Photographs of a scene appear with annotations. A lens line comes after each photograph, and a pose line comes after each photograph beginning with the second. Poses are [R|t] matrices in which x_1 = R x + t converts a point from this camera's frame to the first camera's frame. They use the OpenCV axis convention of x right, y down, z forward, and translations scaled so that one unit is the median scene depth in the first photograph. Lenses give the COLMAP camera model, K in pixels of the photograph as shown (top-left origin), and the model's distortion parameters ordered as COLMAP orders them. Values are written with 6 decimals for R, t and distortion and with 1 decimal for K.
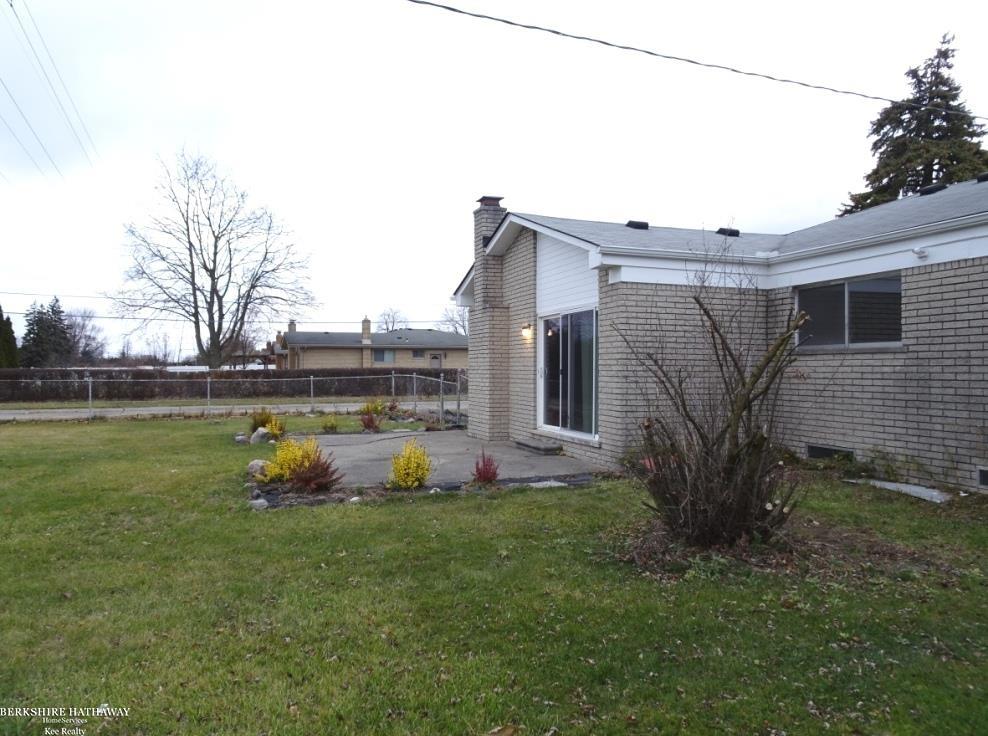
lens RADIAL K [[701.5, 0, 494.5], [0, 701.5, 369.2], [0, 0, 1]] dist [0.002332, 0.007378]
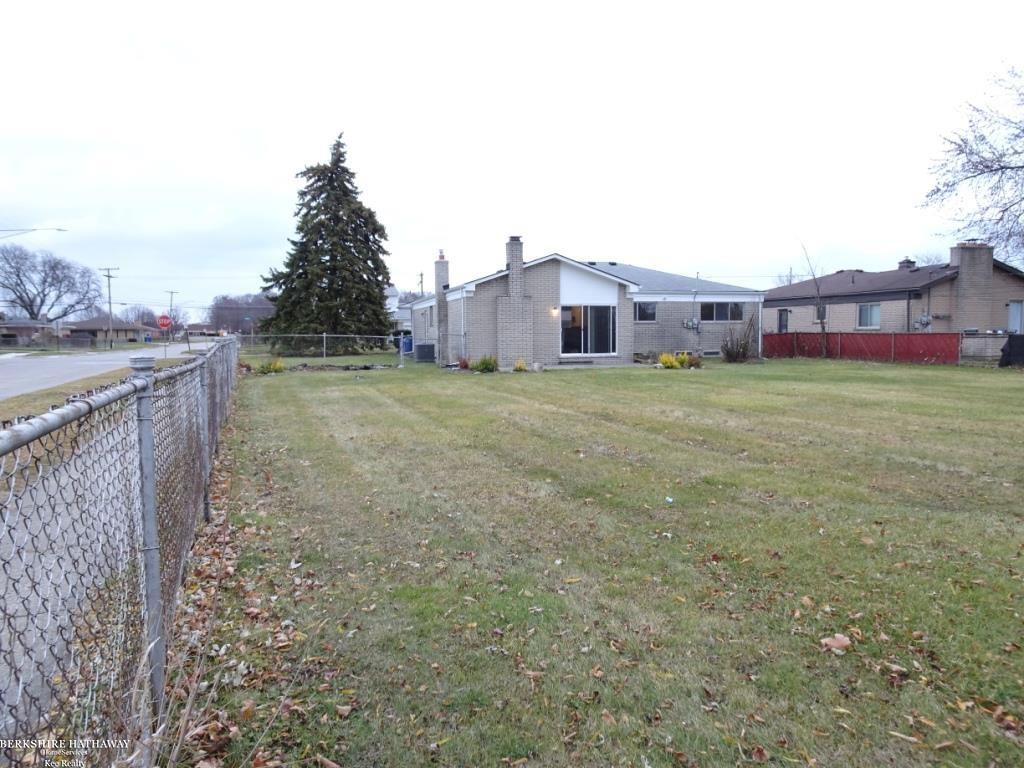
lens RADIAL K [[727.0, 0, 510.5], [0, 727.0, 385.2], [0, 0, 1]] dist [0.002332, 0.007378]
pose [[0.045362, -0.063731, 0.996936, -2.477843], [0.009417, 0.997946, 0.063367, 0.035433], [-0.998926, 0.006513, 0.045869, 1.197979]]
